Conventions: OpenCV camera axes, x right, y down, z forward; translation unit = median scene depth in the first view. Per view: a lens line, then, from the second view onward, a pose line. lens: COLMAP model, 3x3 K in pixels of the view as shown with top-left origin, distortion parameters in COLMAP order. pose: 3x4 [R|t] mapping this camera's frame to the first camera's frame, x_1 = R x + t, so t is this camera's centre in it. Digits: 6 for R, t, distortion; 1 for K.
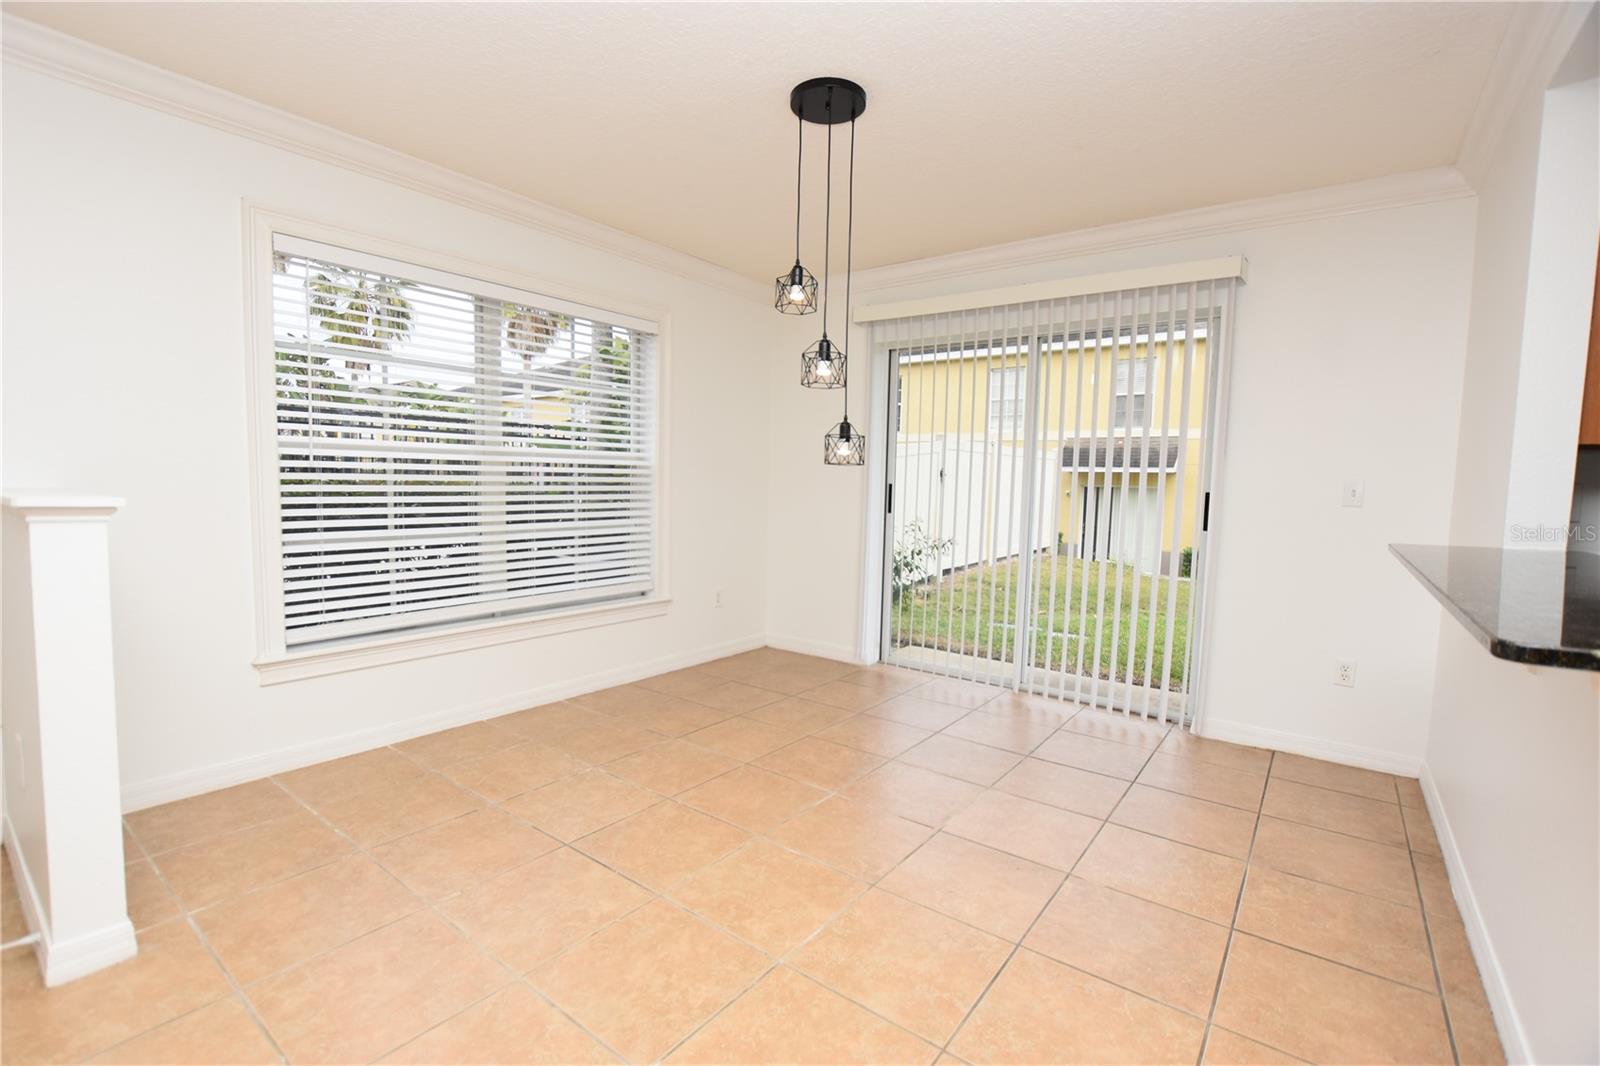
lens RADIAL K [[709.9, 0, 800.2], [0, 709.9, 533.2], [0, 0, 1]] dist [-0.023601, 0.001882]
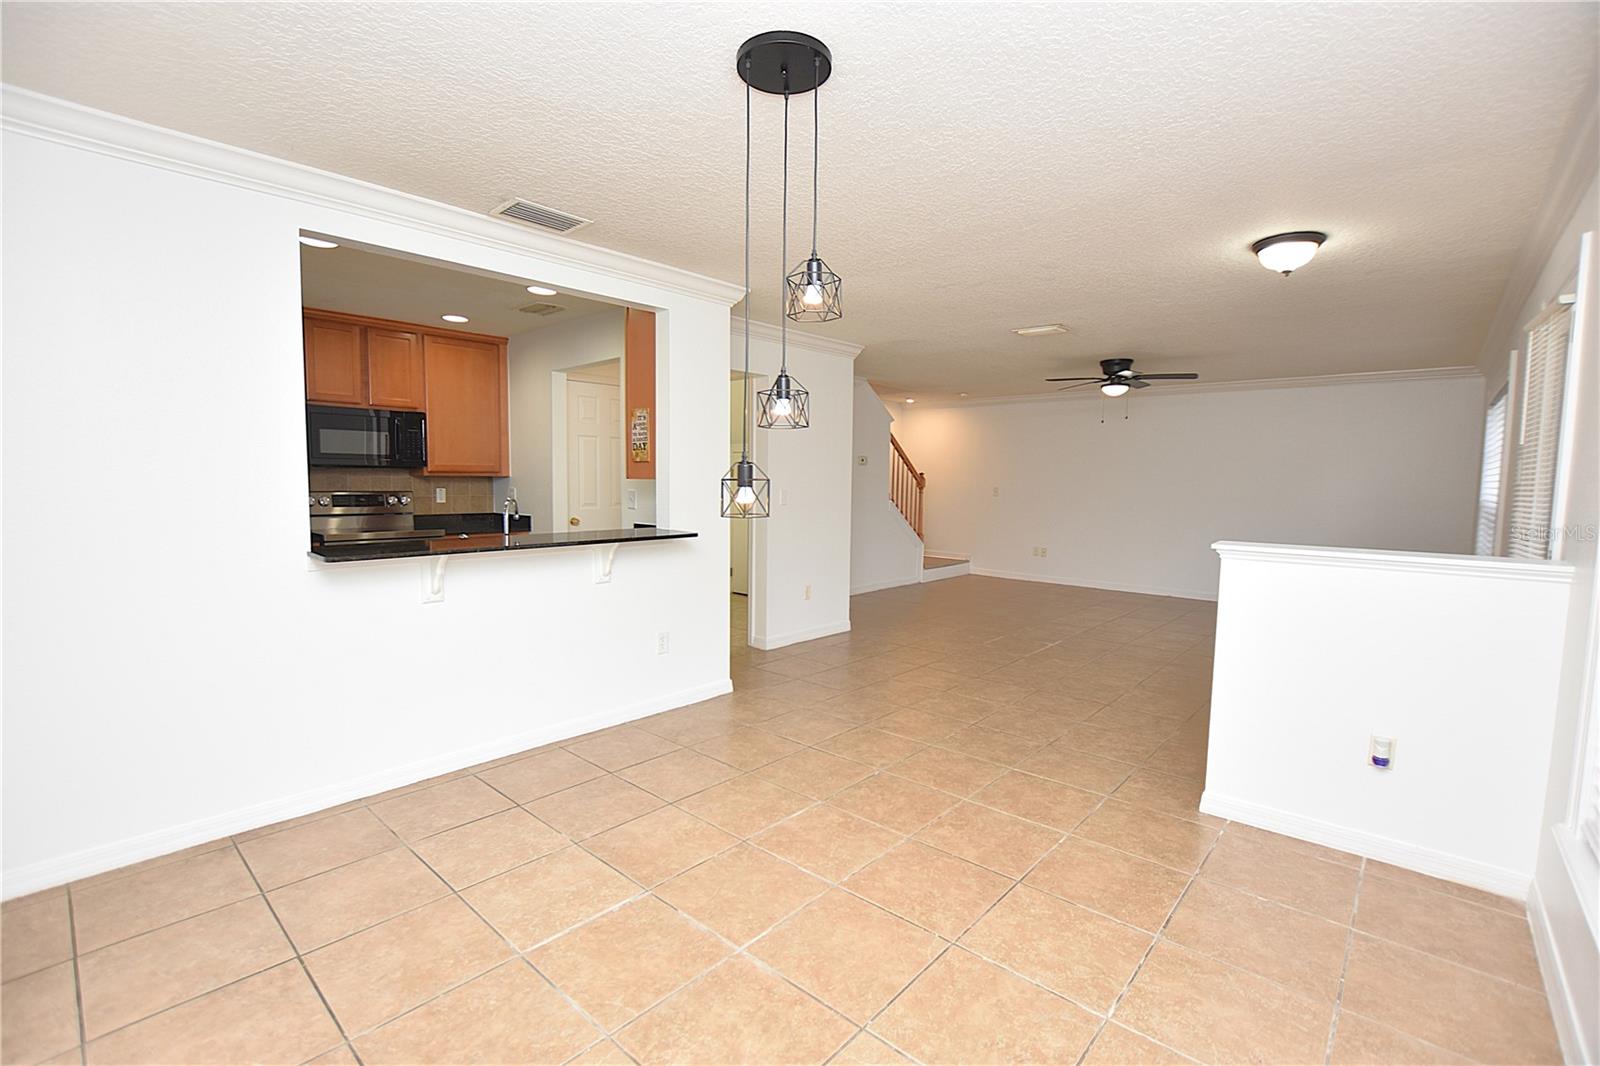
lens RADIAL K [[709.9, 0, 799.9], [0, 709.9, 539.2], [0, 0, 1]] dist [-0.023601, 0.001882]
pose [[-0.995860, -0.043061, 0.080059, -0.073981], [-0.029693, 0.986470, 0.161233, -0.240822], [-0.085919, 0.158188, -0.983664, 2.151124]]
